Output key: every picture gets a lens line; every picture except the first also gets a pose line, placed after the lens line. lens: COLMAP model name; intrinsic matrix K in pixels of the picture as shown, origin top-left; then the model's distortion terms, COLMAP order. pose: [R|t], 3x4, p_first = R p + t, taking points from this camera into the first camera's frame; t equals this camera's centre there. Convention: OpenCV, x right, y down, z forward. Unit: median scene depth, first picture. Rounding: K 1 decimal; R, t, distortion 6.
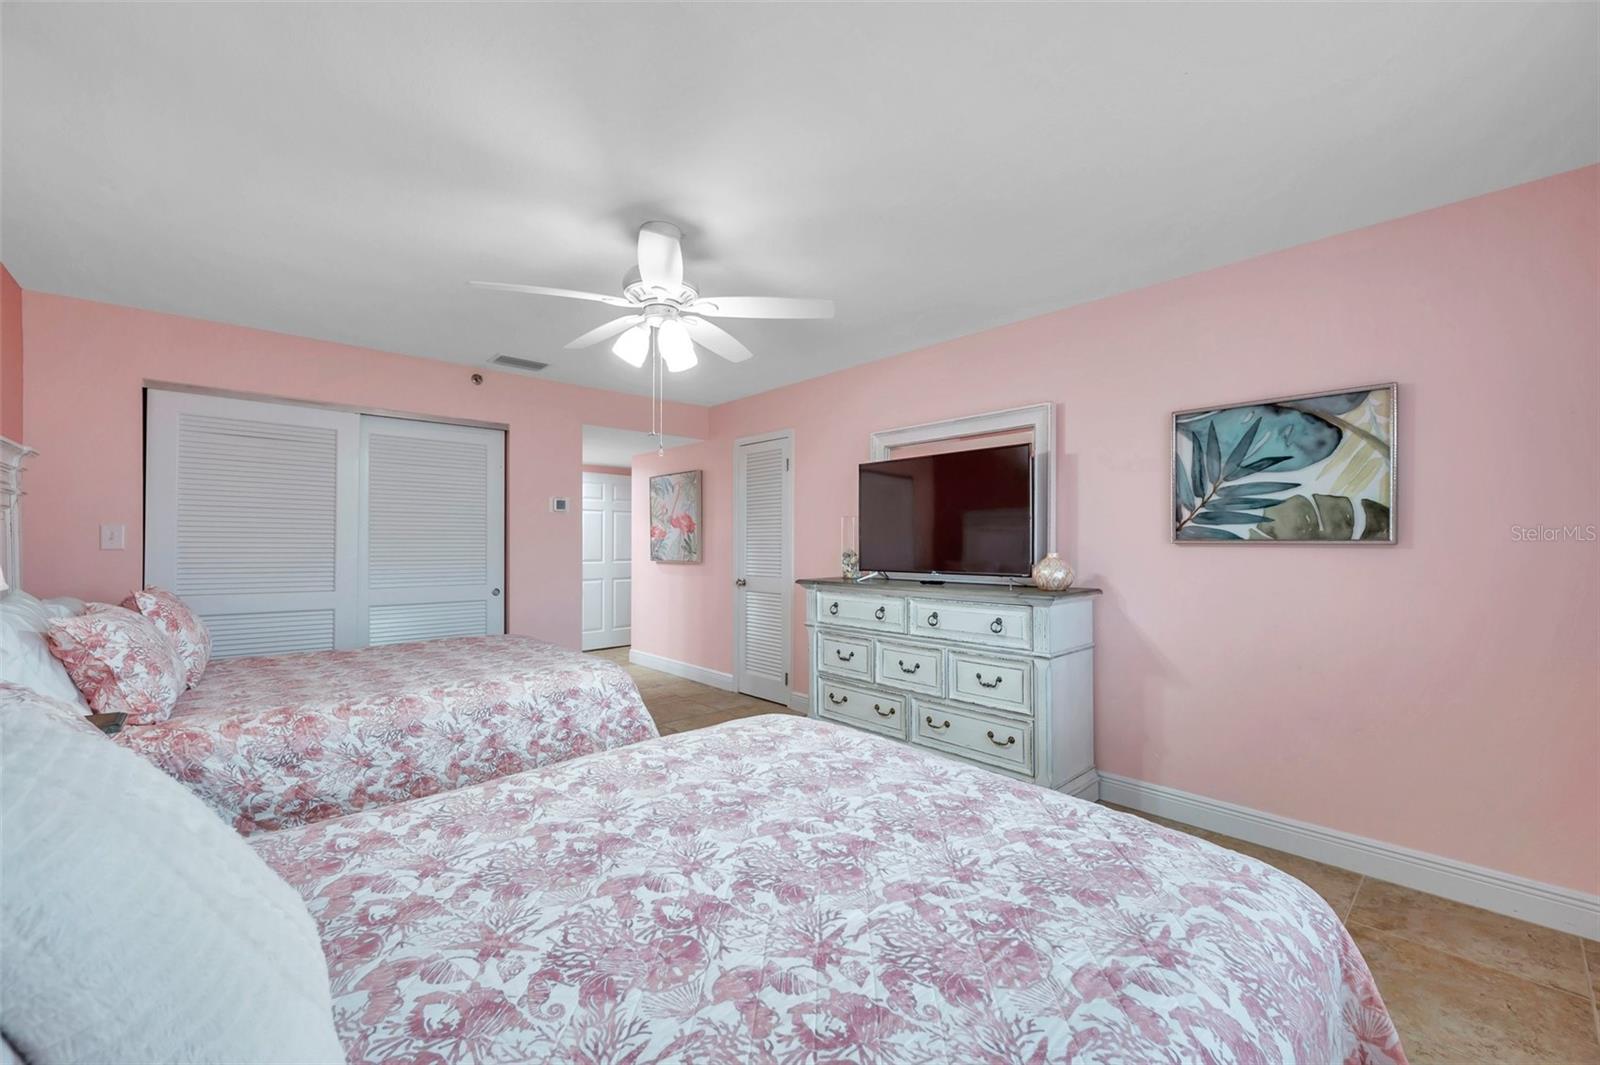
lens RADIAL K [[641.1, 0, 800.0], [0, 641.1, 532.5], [0, 0, 1]] dist [0.000690, 0.000103]
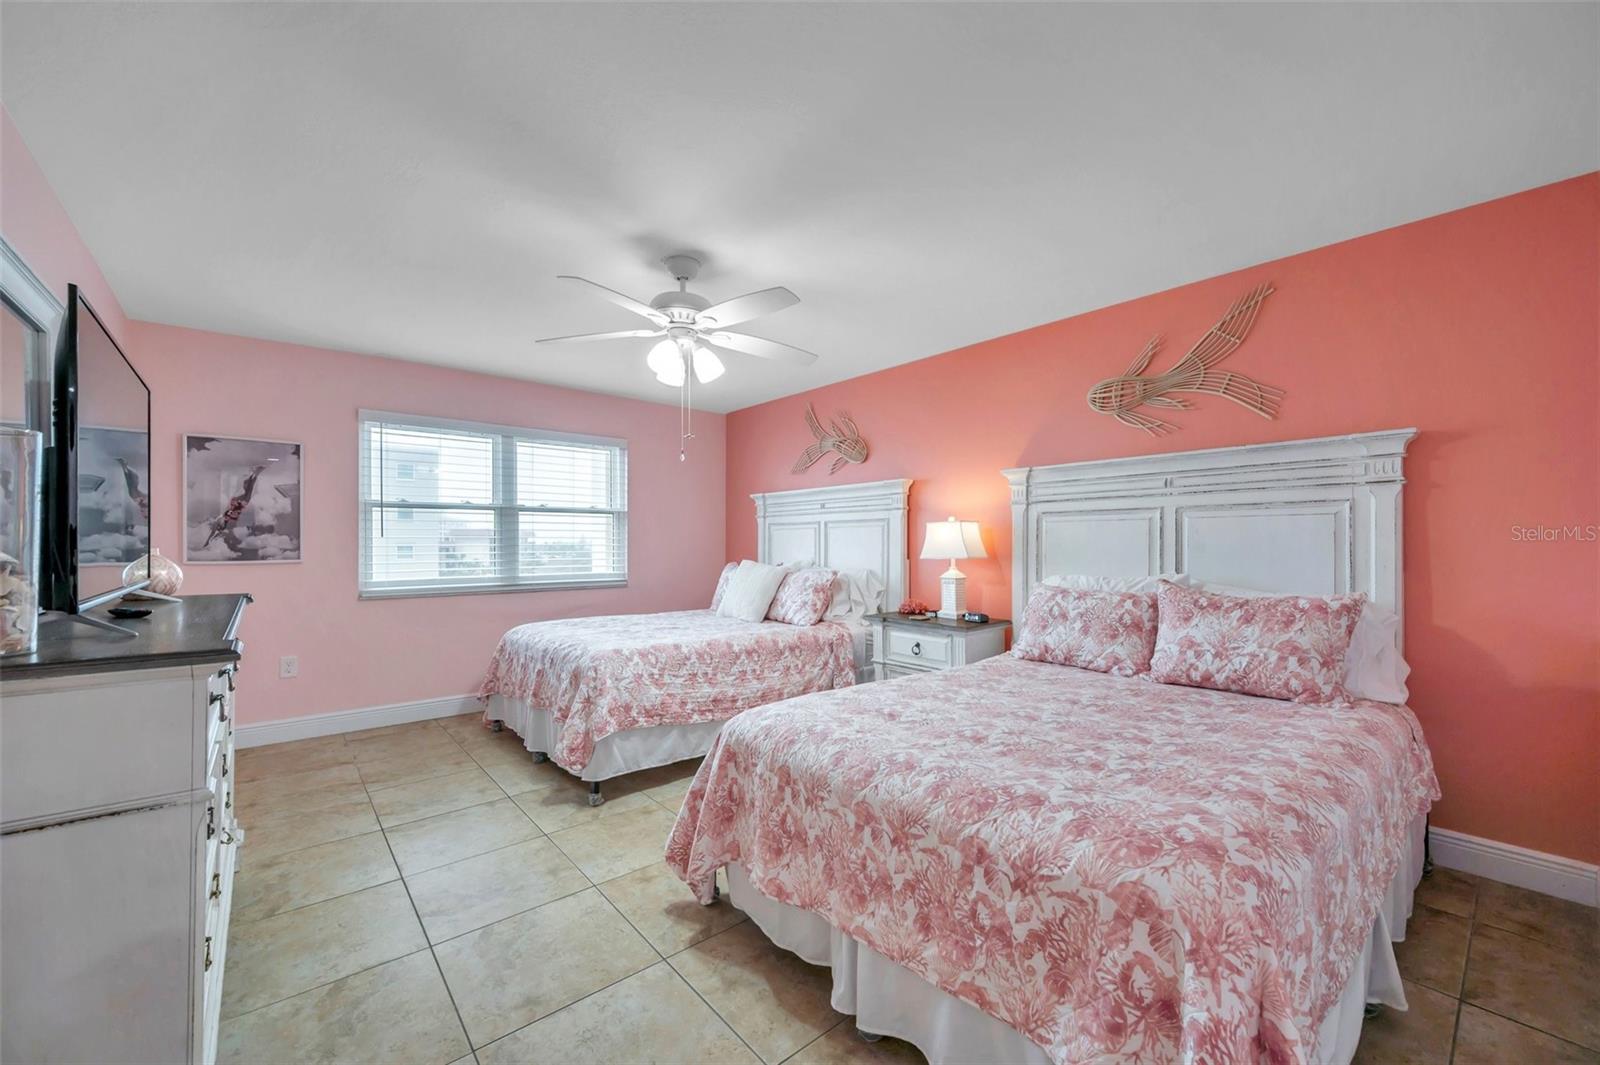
lens RADIAL K [[630.5, 0, 801.4], [0, 630.5, 541.6], [0, 0, 1]] dist [0.001612, 0.000402]
pose [[-0.999856, -0.000171, 0.016986, -0.451338], [-0.000414, 0.999897, -0.014345, 0.041431], [-0.016982, -0.014350, -0.999753, 2.136690]]
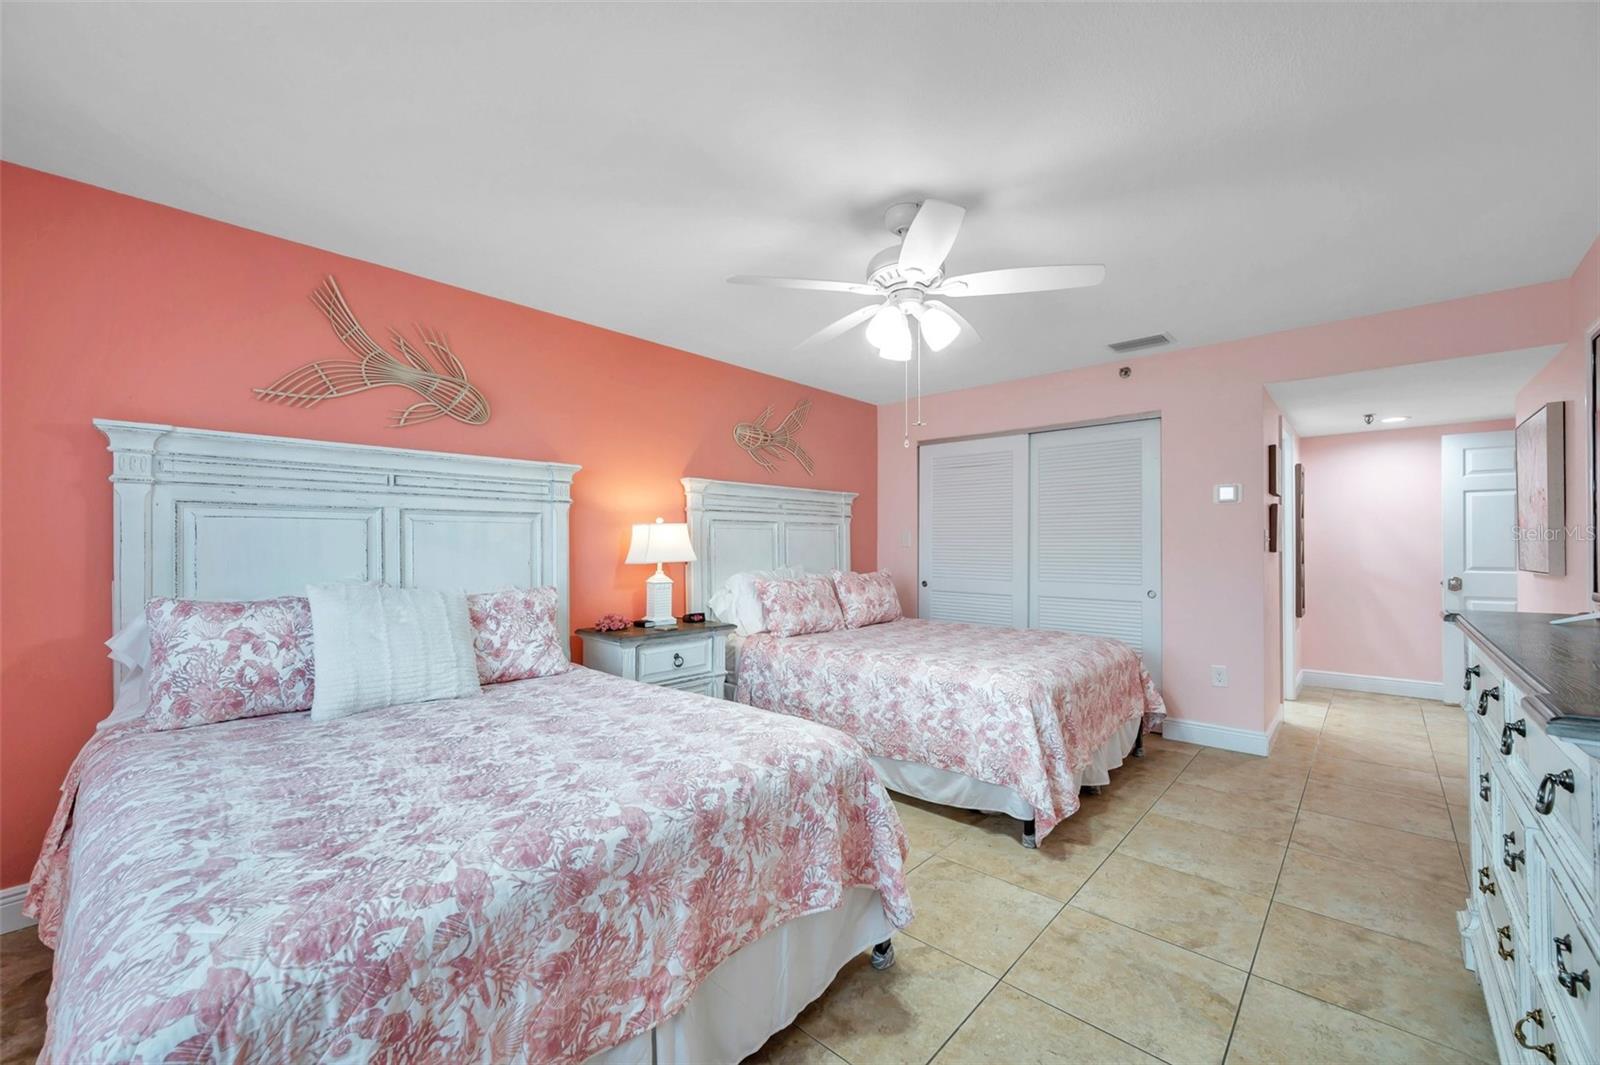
lens RADIAL K [[630.5, 0, 801.4], [0, 630.5, 541.6], [0, 0, 1]] dist [0.001612, 0.000402]
pose [[0.107675, -0.006595, -0.994164, 0.711043], [0.014839, 0.999877, -0.005026, 0.024229], [0.994075, -0.014211, 0.107760, 0.750390]]
